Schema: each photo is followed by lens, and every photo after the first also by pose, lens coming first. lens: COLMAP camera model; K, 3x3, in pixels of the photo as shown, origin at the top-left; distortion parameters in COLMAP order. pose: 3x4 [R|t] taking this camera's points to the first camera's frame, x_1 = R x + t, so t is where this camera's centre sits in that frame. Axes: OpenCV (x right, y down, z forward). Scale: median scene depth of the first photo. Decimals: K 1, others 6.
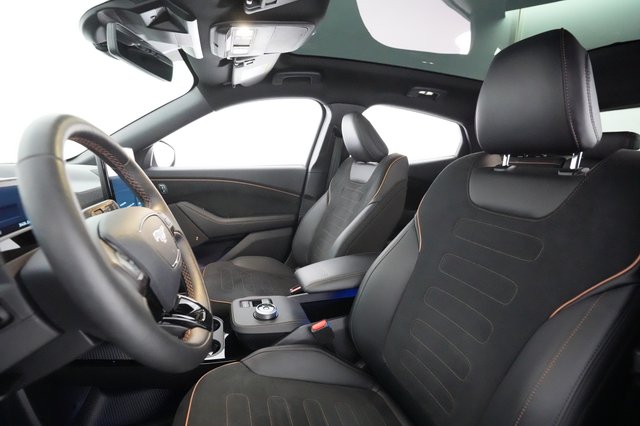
lens RADIAL K [[297.3, 0, 320.0], [0, 297.3, 213.0], [0, 0, 1]] dist [0.001998, 0.000147]
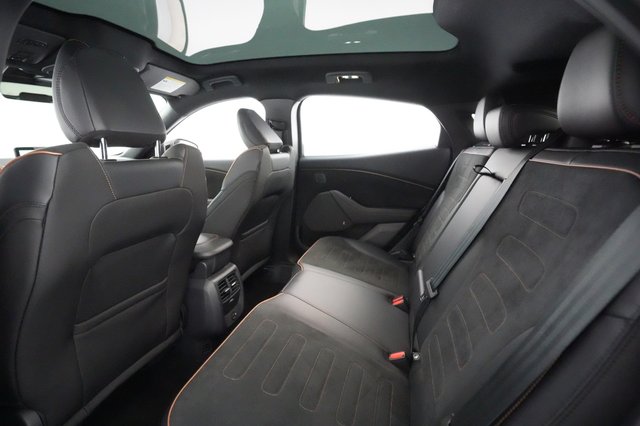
lens RADIAL K [[297.3, 0, 320.0], [0, 297.3, 213.0], [0, 0, 1]] dist [0.001998, 0.000147]
pose [[0.823179, 0.109896, -0.557044, 0.793459], [-0.094980, 0.993918, 0.055727, -0.036995], [0.559781, 0.007034, 0.828611, 0.201164]]
